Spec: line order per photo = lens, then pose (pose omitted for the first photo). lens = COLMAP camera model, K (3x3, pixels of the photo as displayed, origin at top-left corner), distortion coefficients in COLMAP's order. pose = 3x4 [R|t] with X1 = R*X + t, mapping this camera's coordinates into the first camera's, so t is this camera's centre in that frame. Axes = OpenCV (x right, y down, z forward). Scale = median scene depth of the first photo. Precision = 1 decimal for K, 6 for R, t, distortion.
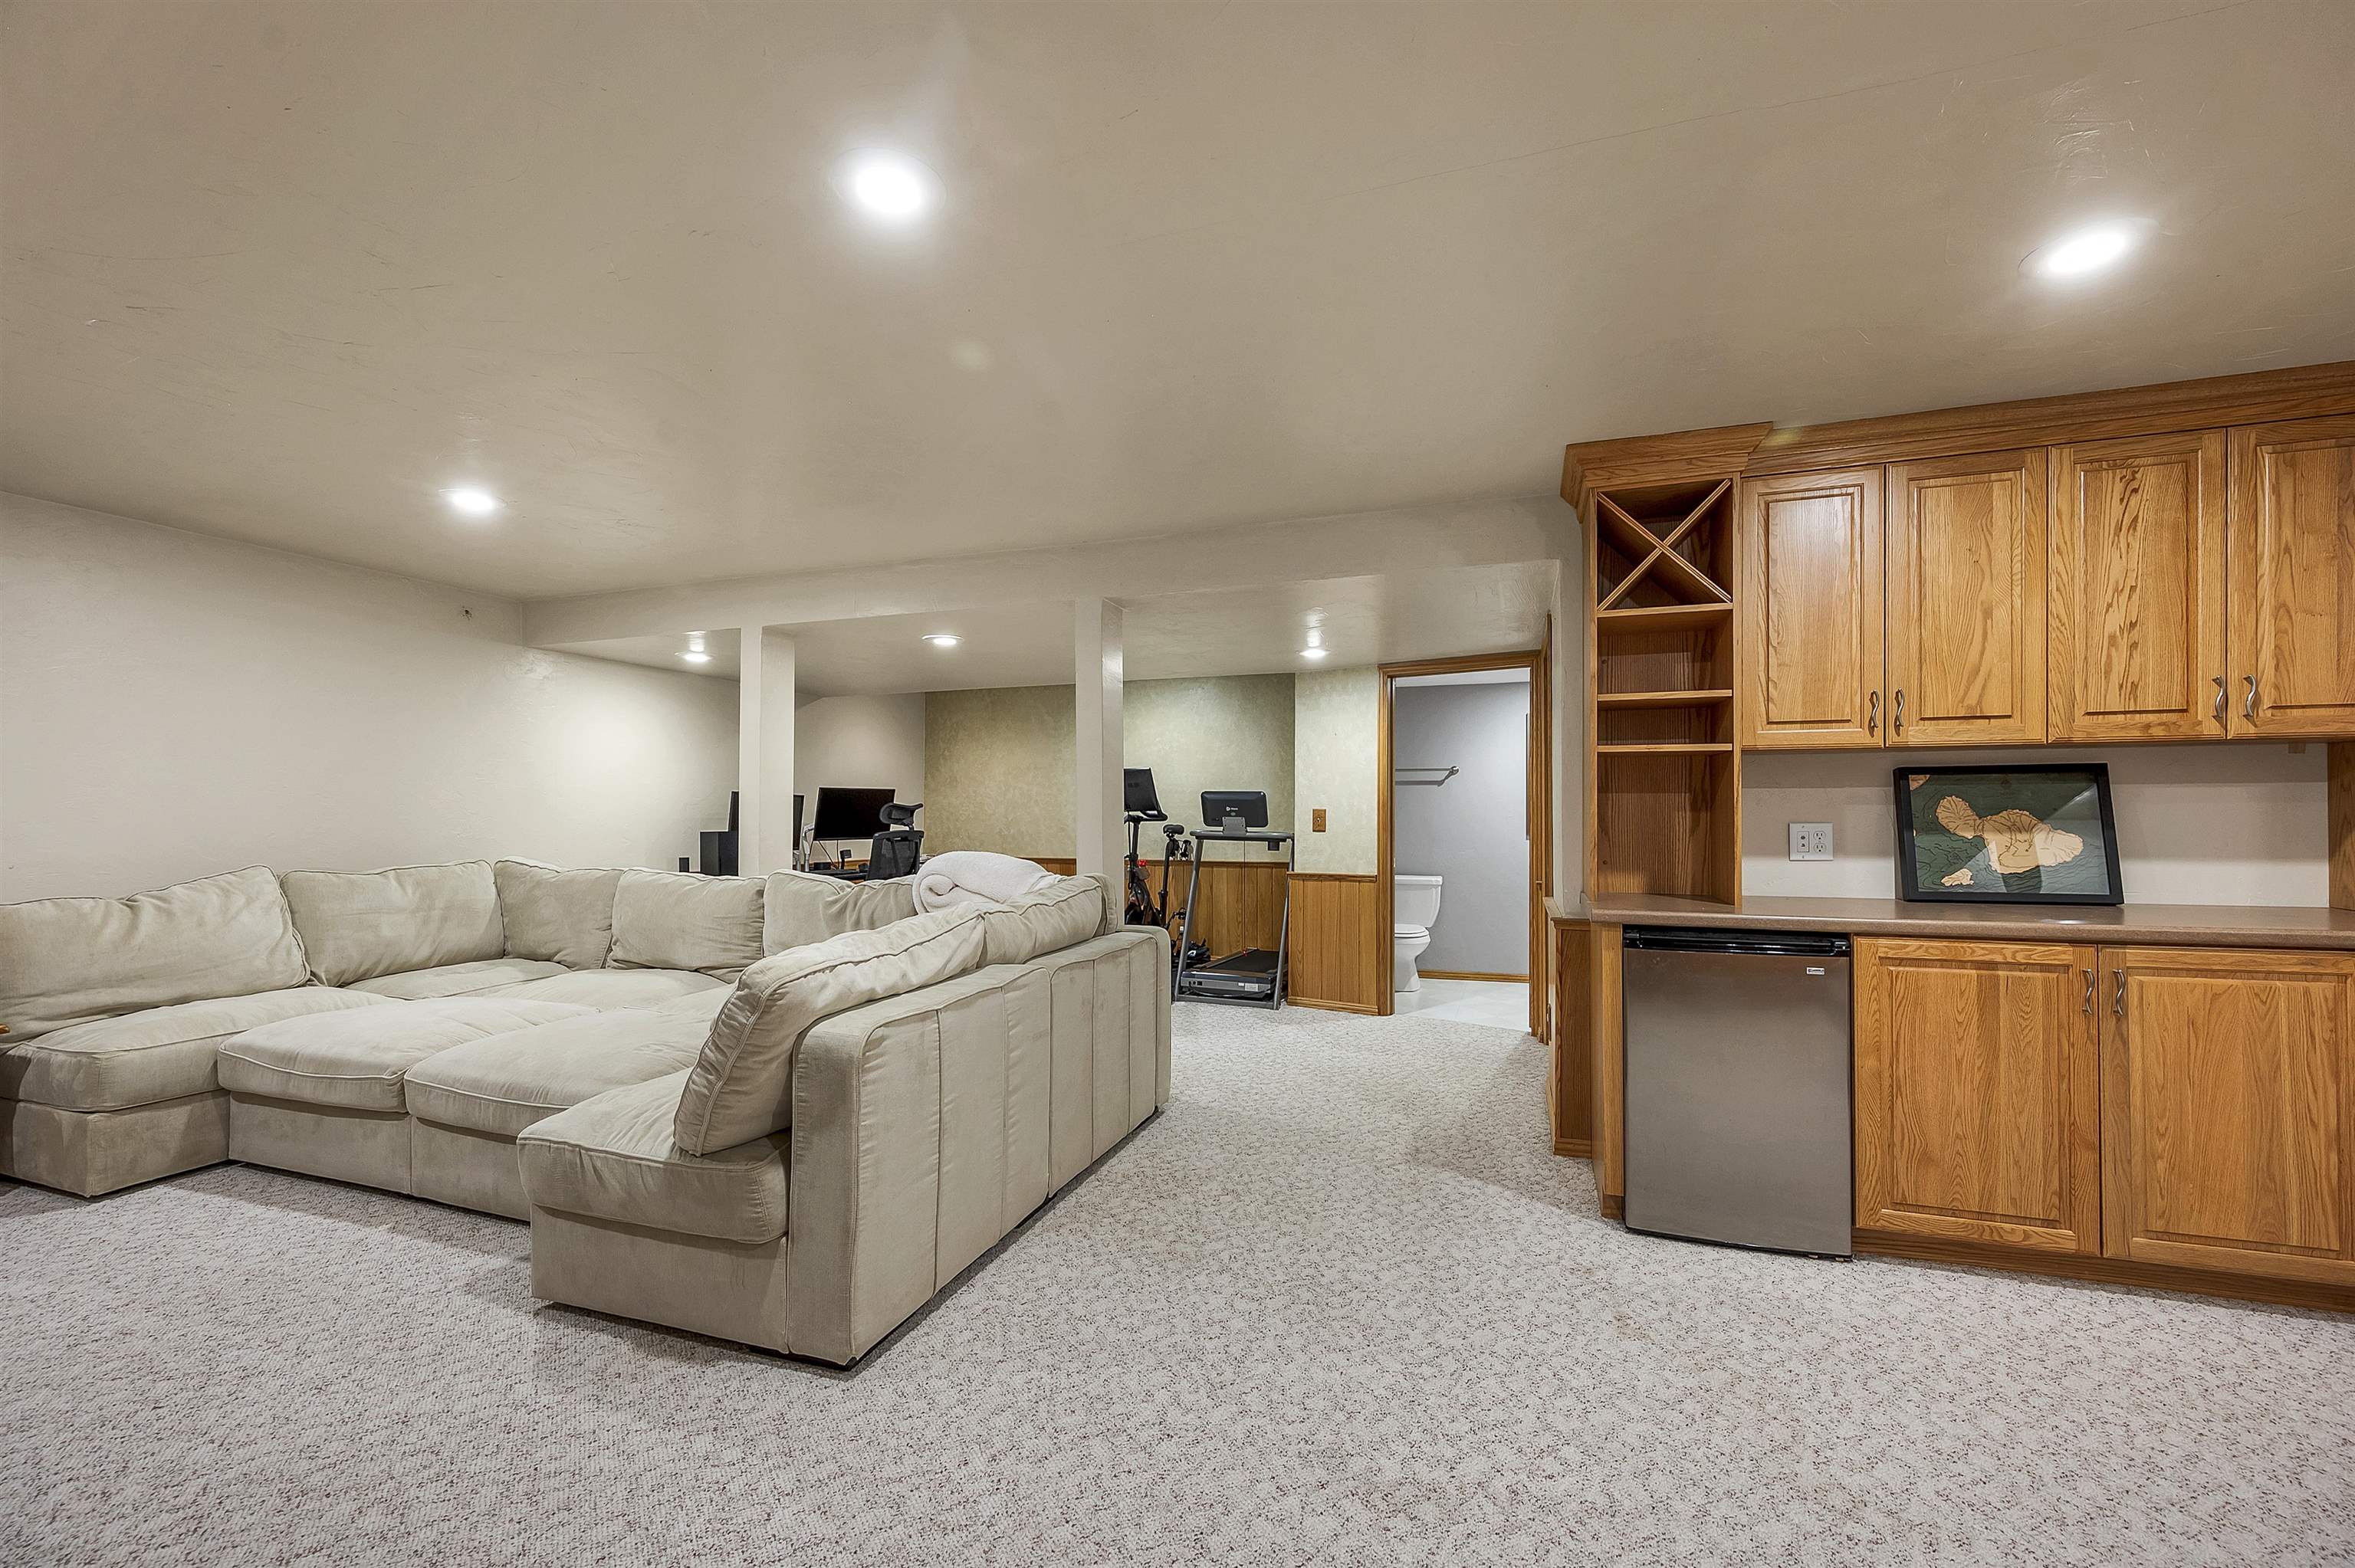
lens RADIAL K [[962.4, 0, 1165.8], [0, 962.4, 798.4], [0, 0, 1]] dist [-0.001202, 0.000137]
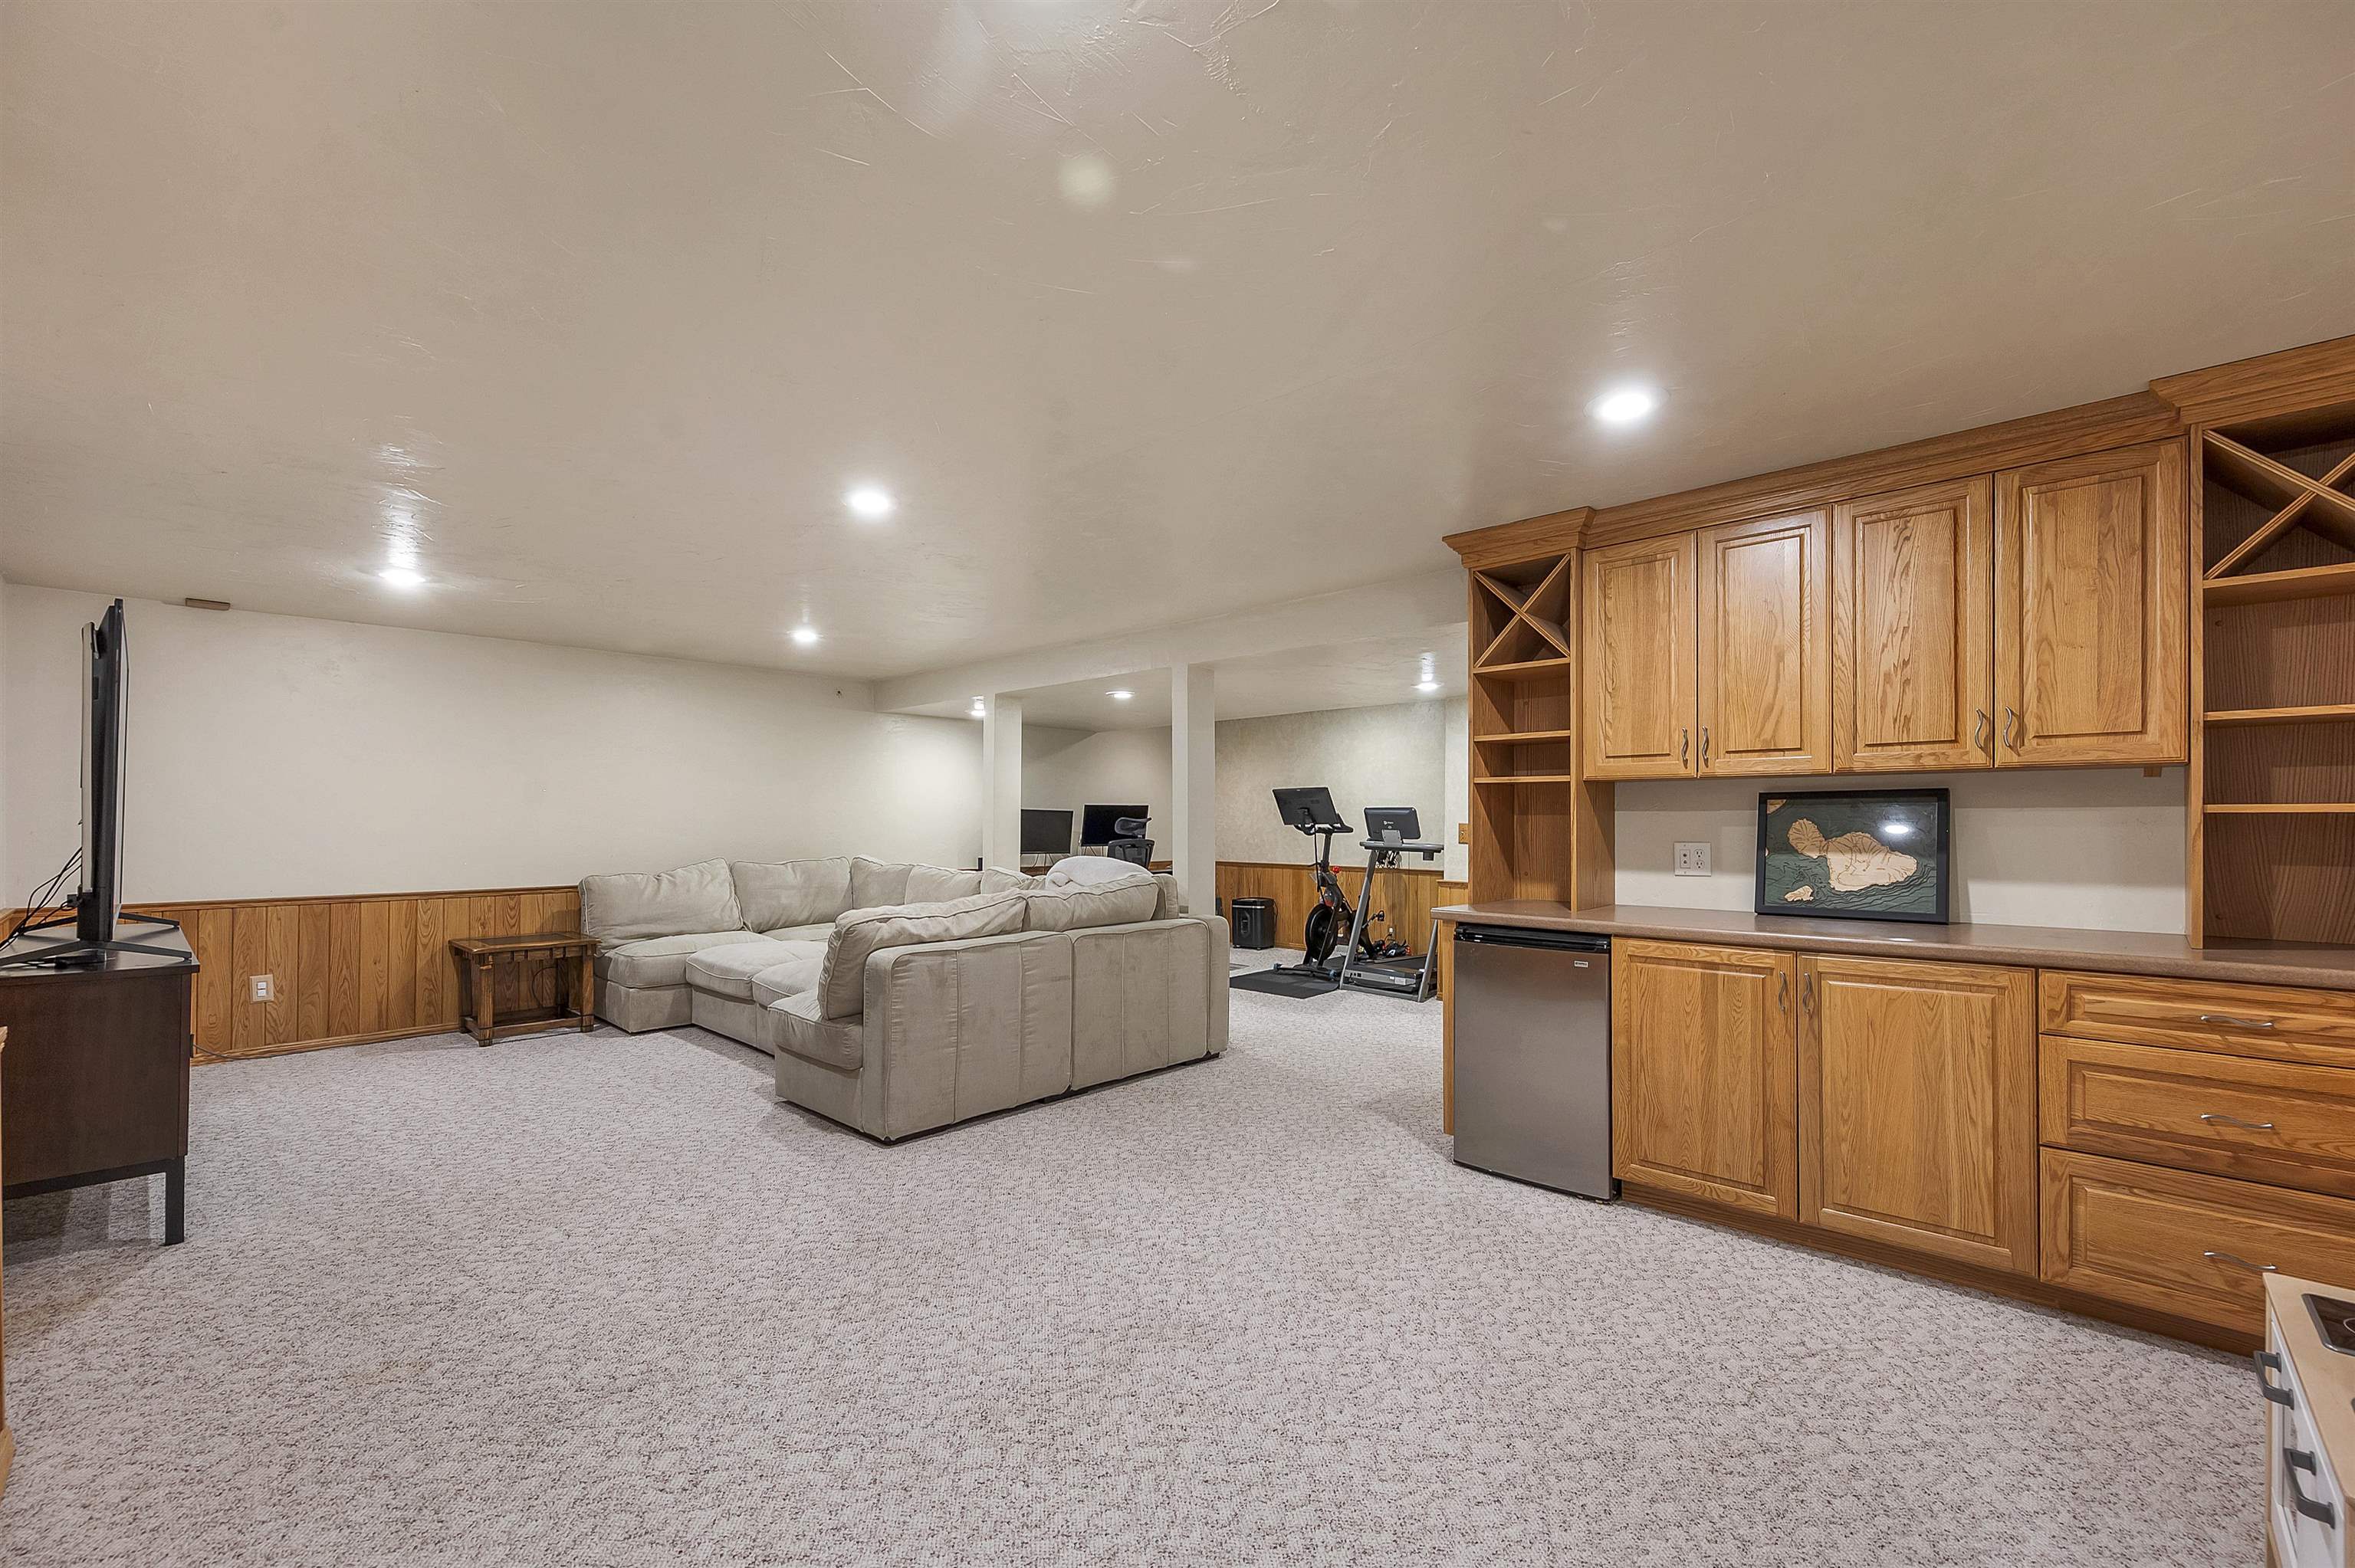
lens RADIAL K [[962.4, 0, 1161.7], [0, 962.4, 803.4], [0, 0, 1]] dist [-0.001202, 0.000137]
pose [[0.912511, -0.006583, -0.409000, 0.633412], [0.005869, 0.999978, -0.003000, -0.022056], [0.409011, 0.000337, 0.912529, -0.307349]]
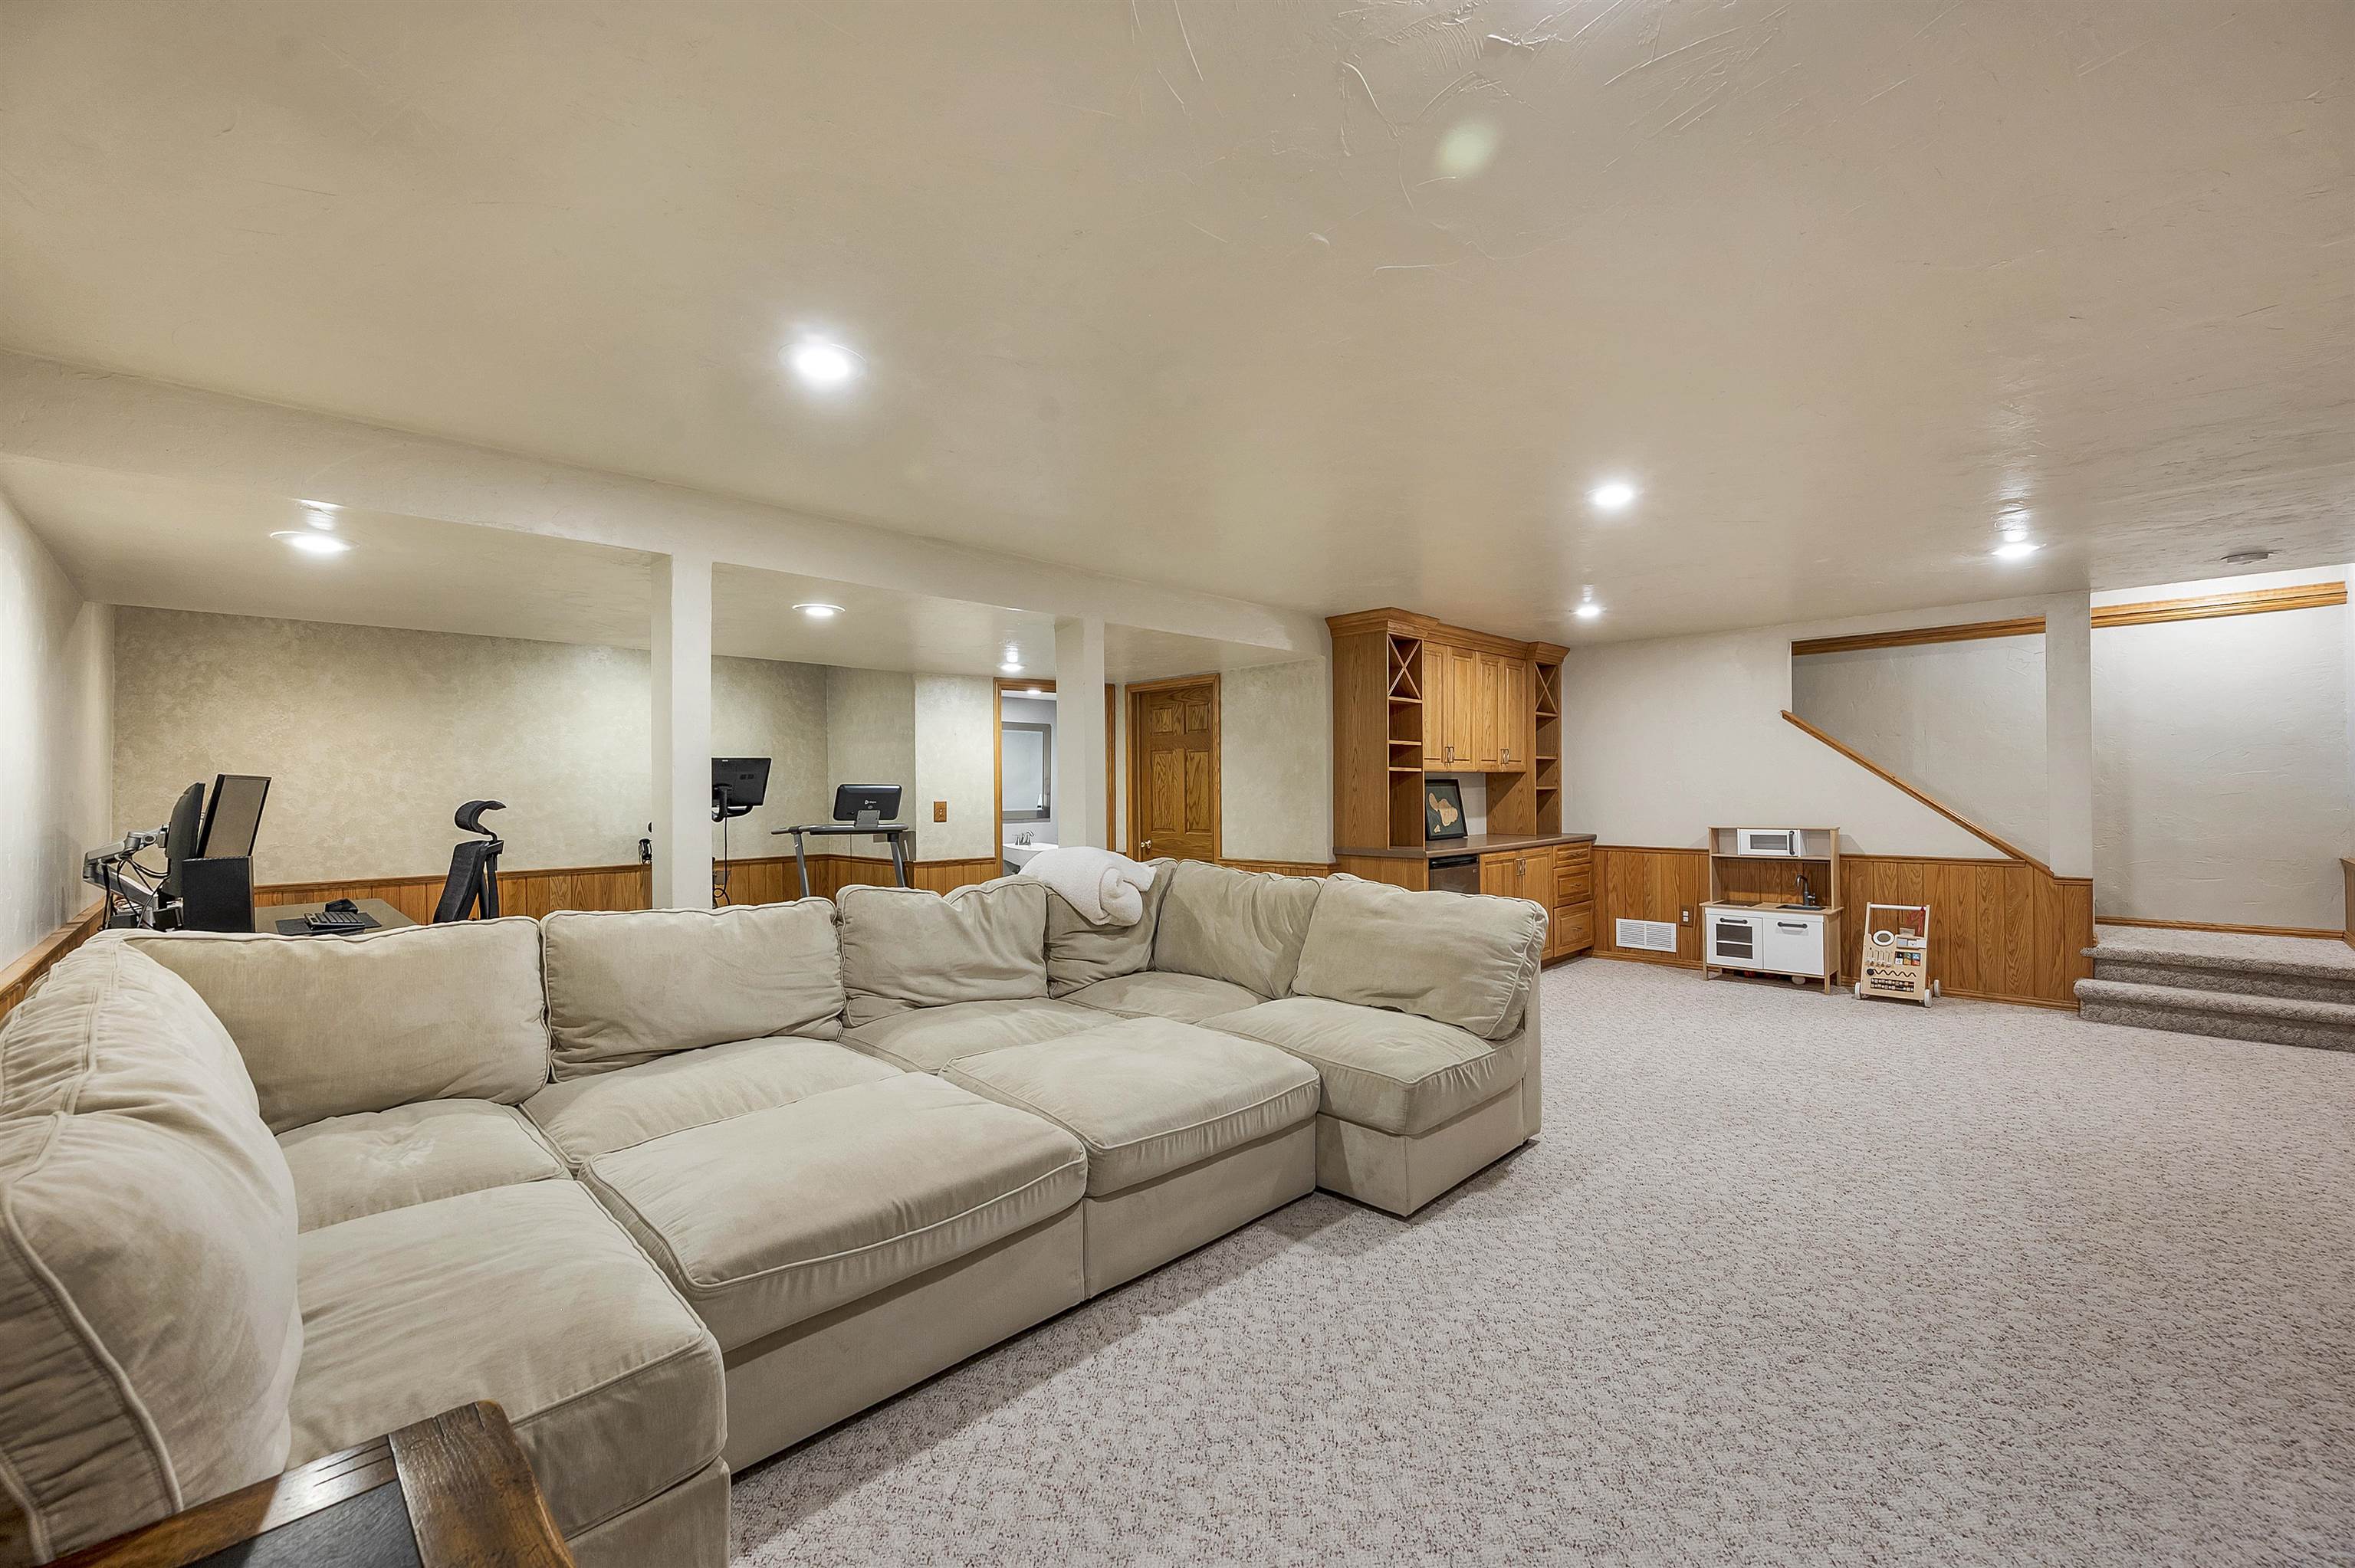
lens RADIAL K [[962.4, 0, 1184.0], [0, 962.4, 780.1], [0, 0, 1]] dist [-0.001202, 0.000137]
pose [[0.418968, 0.005832, 0.907982, -1.555283], [-0.004280, 0.999981, -0.004448, -0.020509], [-0.907991, -0.002022, 0.418985, 0.617962]]
